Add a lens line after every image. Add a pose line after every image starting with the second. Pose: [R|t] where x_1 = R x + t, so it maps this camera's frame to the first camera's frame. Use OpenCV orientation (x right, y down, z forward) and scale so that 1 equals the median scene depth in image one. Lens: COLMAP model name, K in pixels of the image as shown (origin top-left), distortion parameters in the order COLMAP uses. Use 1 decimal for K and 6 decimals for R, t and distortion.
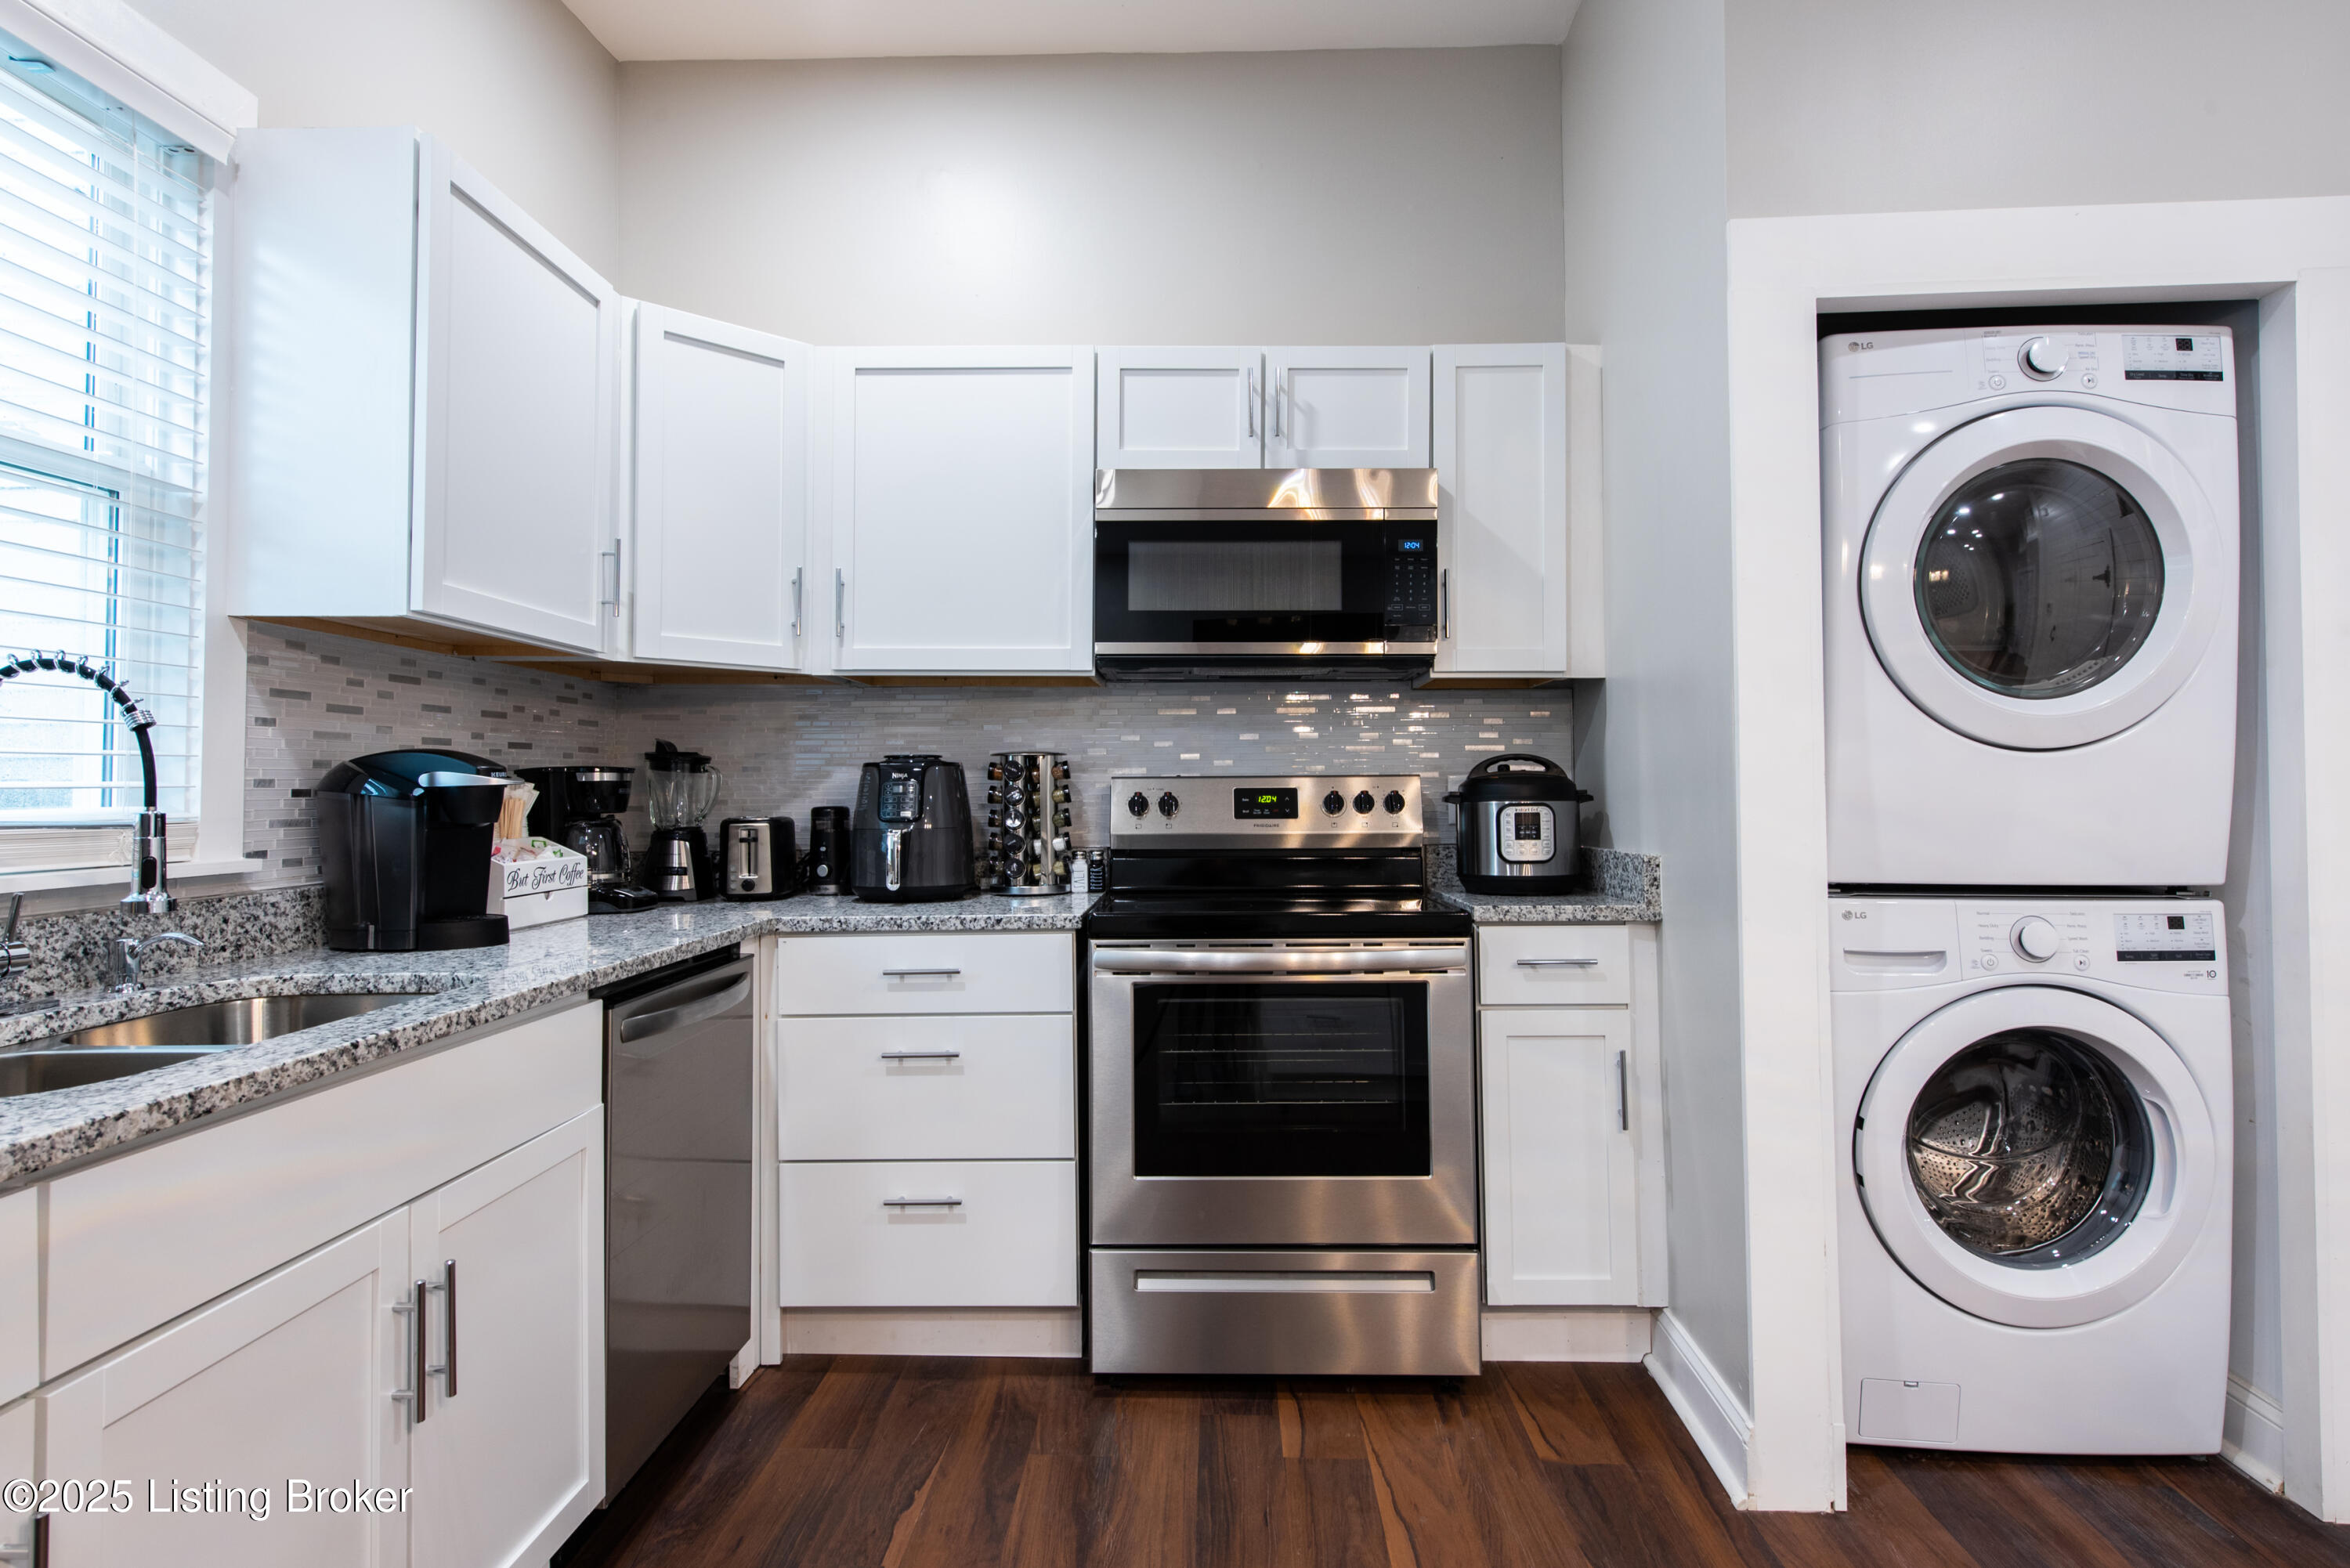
lens RADIAL K [[1286.3, 0, 1170.5], [0, 1286.3, 762.3], [0, 0, 1]] dist [0.020179, -0.006024]
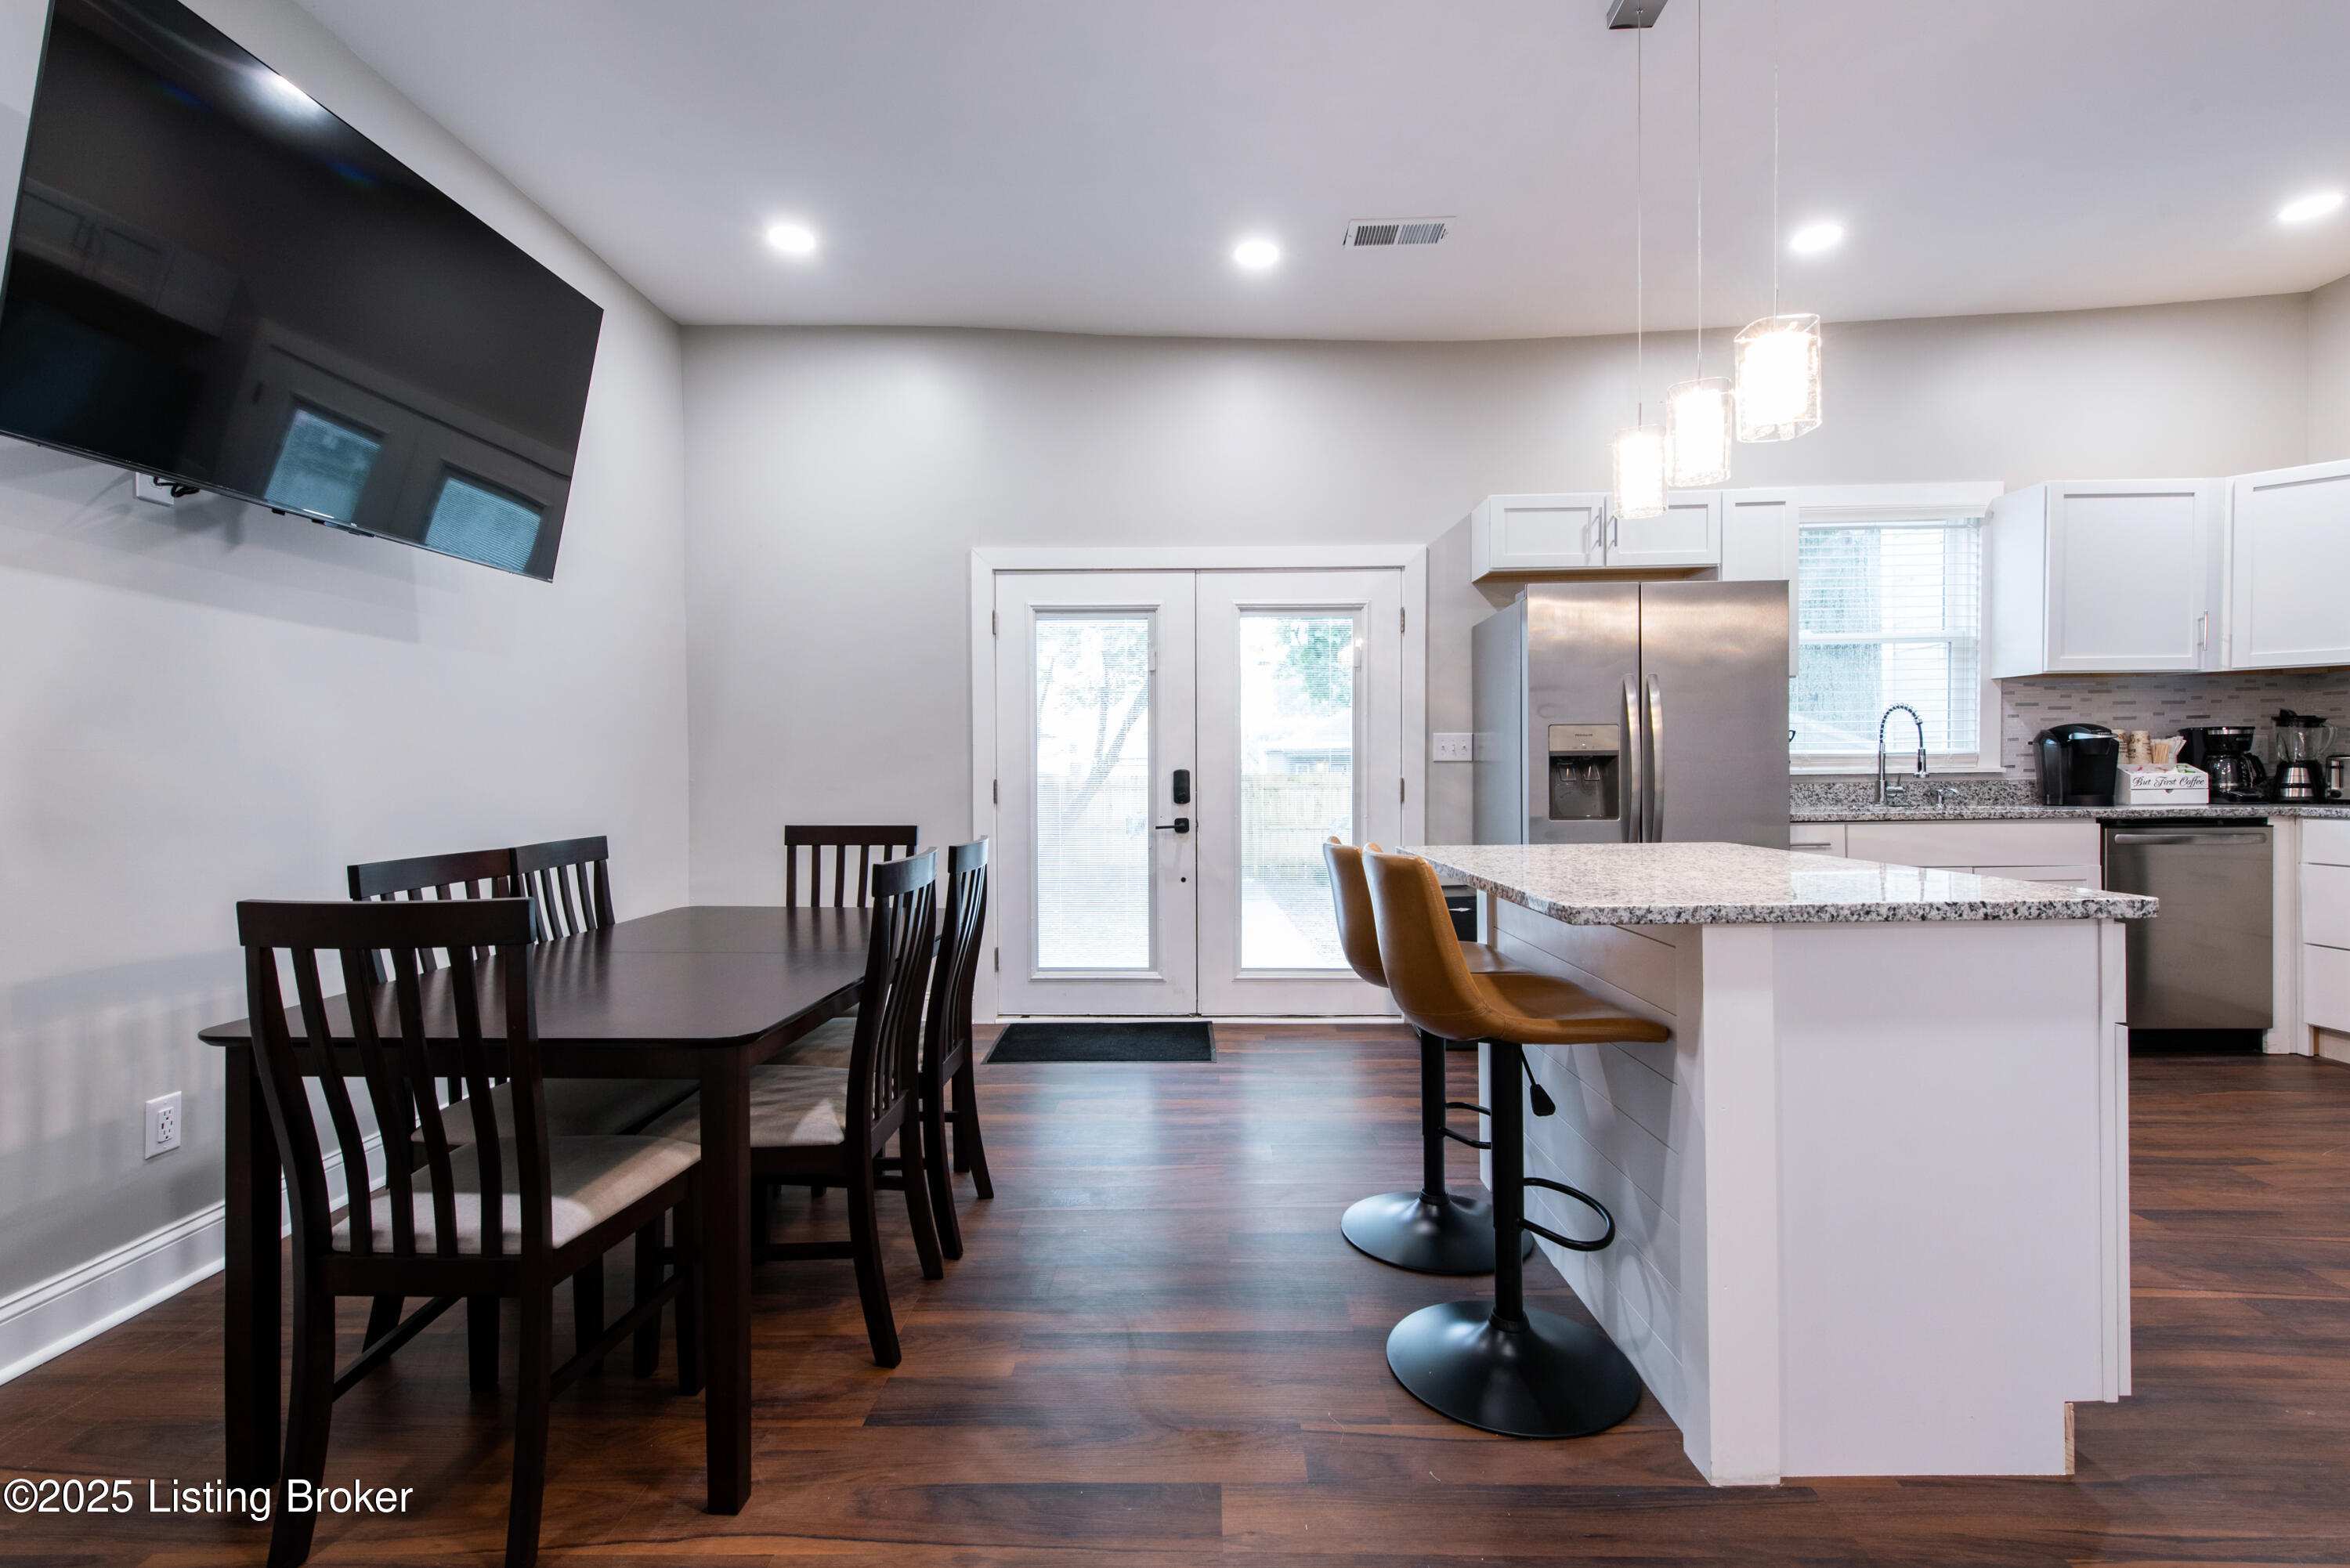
lens RADIAL K [[1051.5, 0, 1183.7], [0, 1051.5, 782.4], [0, 0, 1]] dist [0.012323, -0.005078]
pose [[0.004142, 0.017656, -0.999836, 1.124725], [0.032084, 0.999327, 0.017780, 0.008566], [0.999477, -0.032153, 0.003573, -0.539978]]
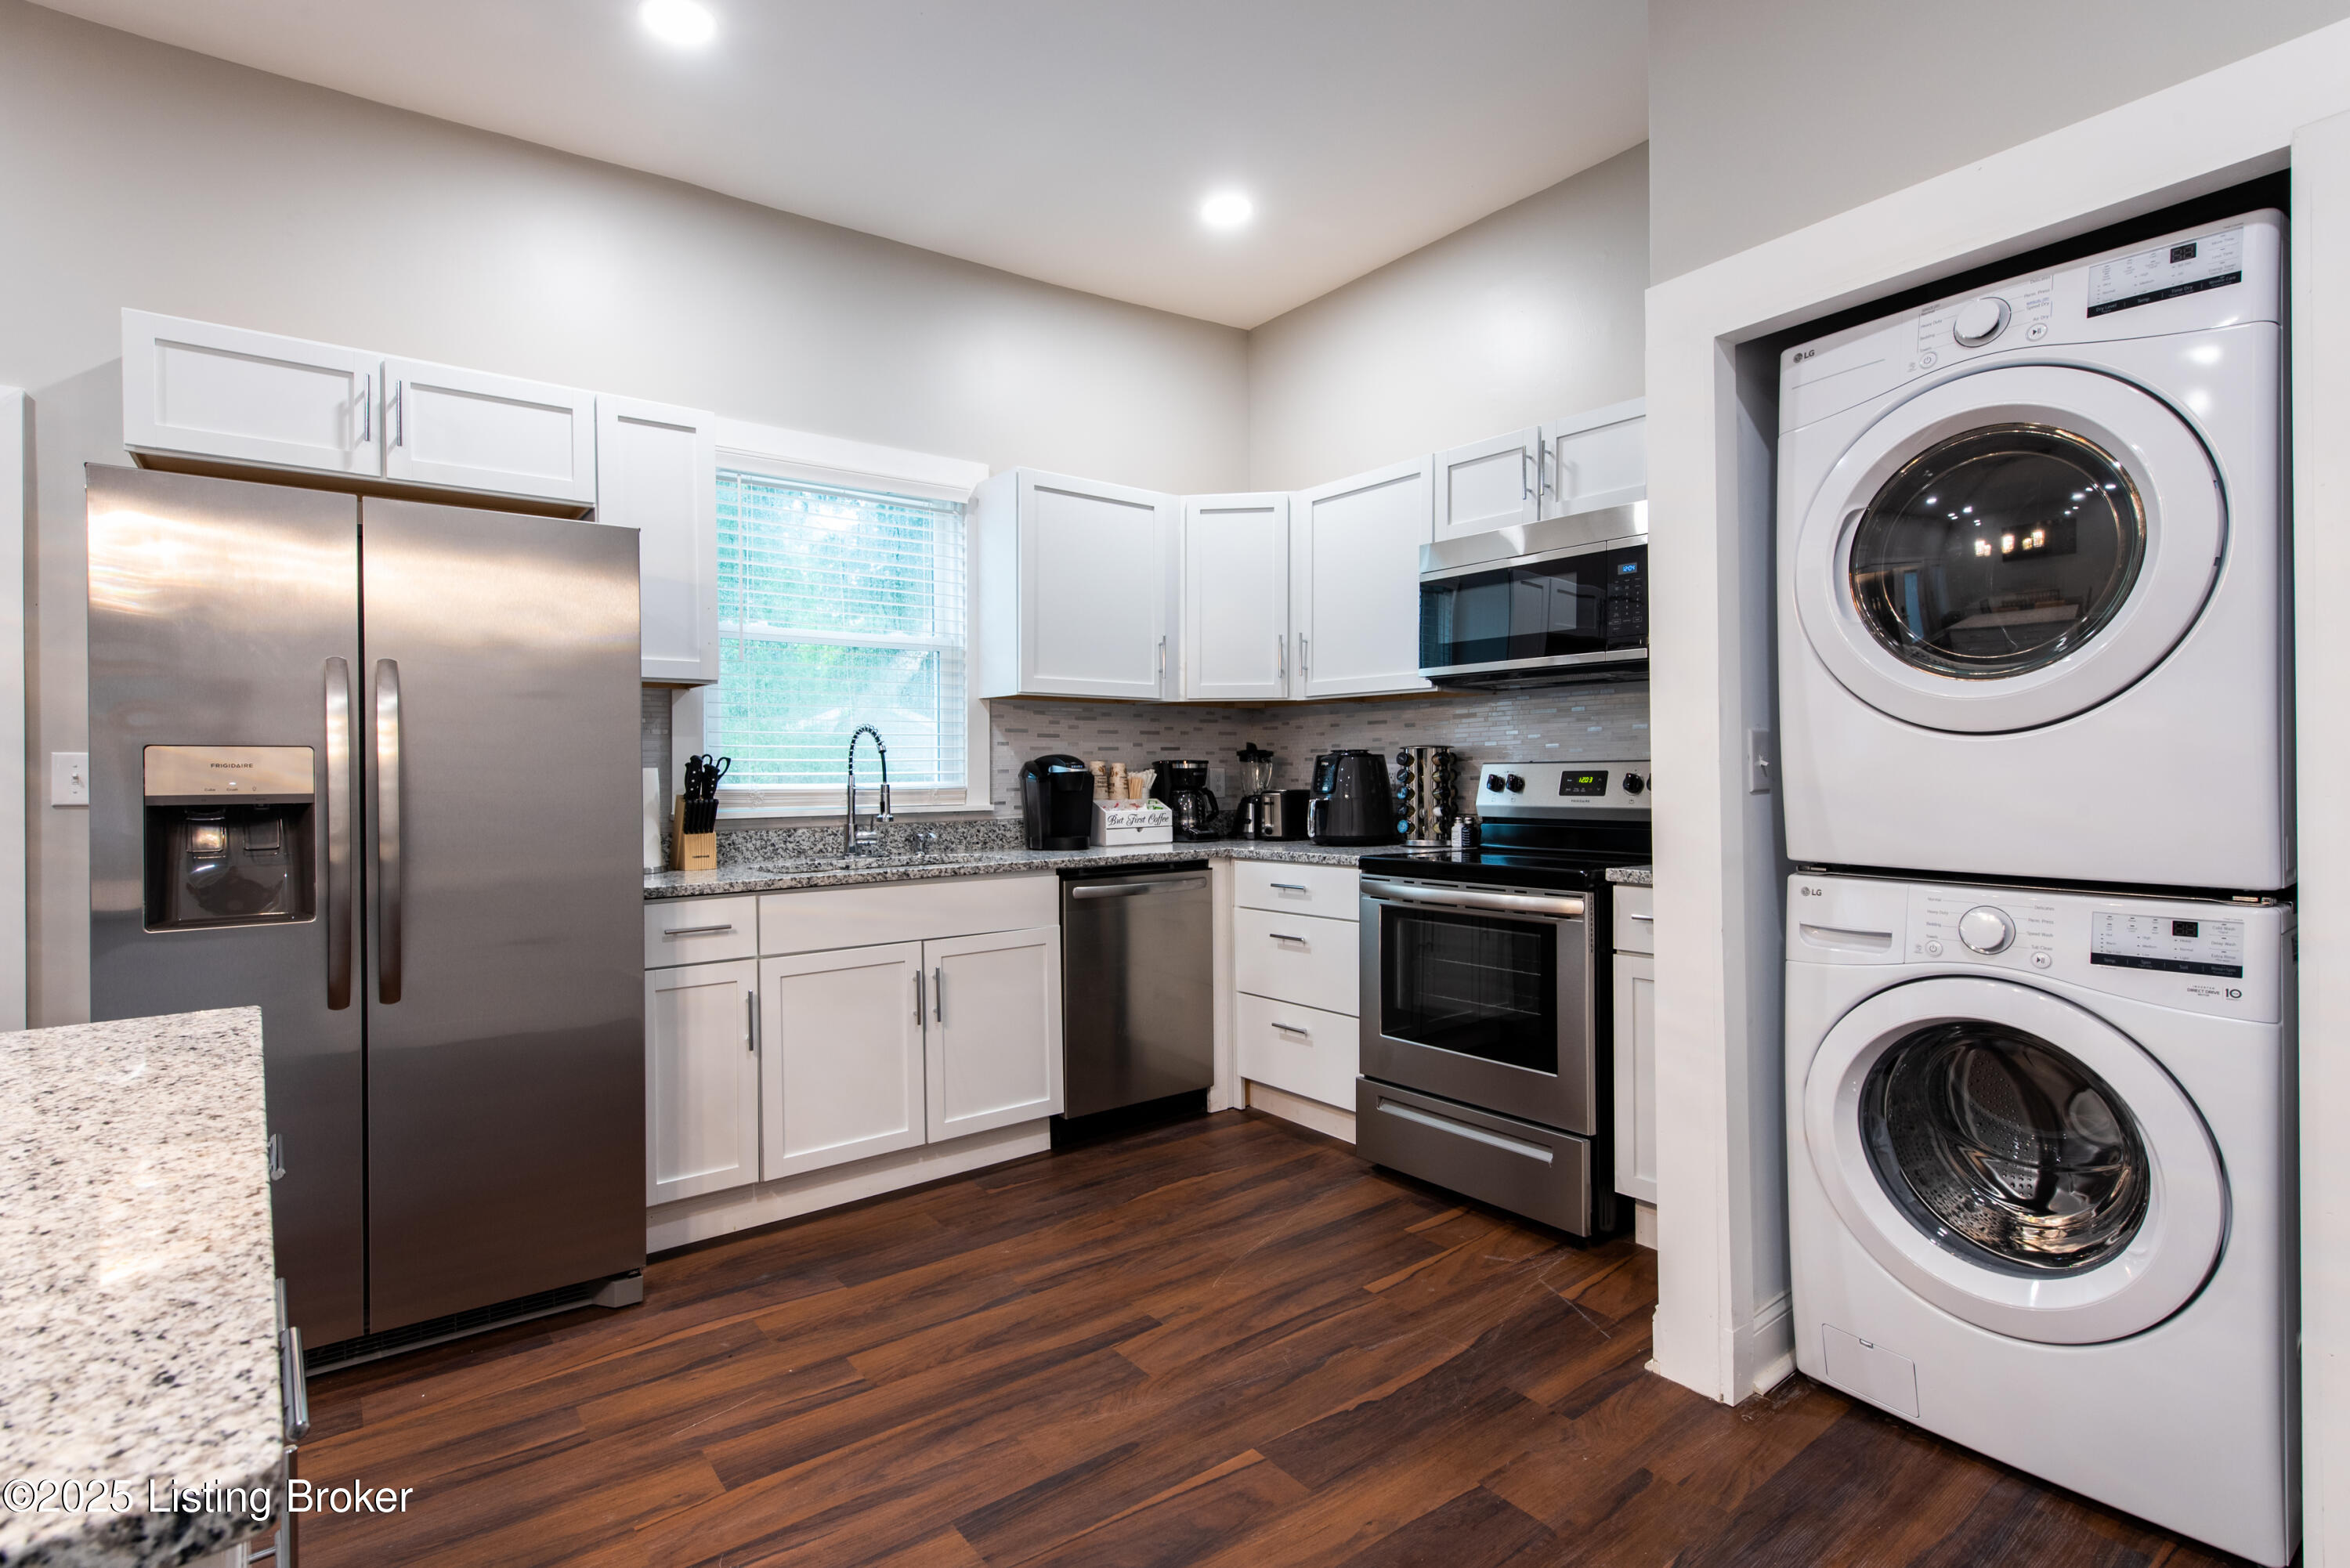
lens RADIAL K [[1120.3, 0, 1171.2], [0, 1120.3, 776.2], [0, 0, 1]] dist [0.010798, -0.003081]
pose [[0.631258, 0.001855, -0.775571, 0.763918], [0.021668, 0.999565, 0.020027, -0.006106], [0.775270, -0.029447, 0.630943, 0.007076]]
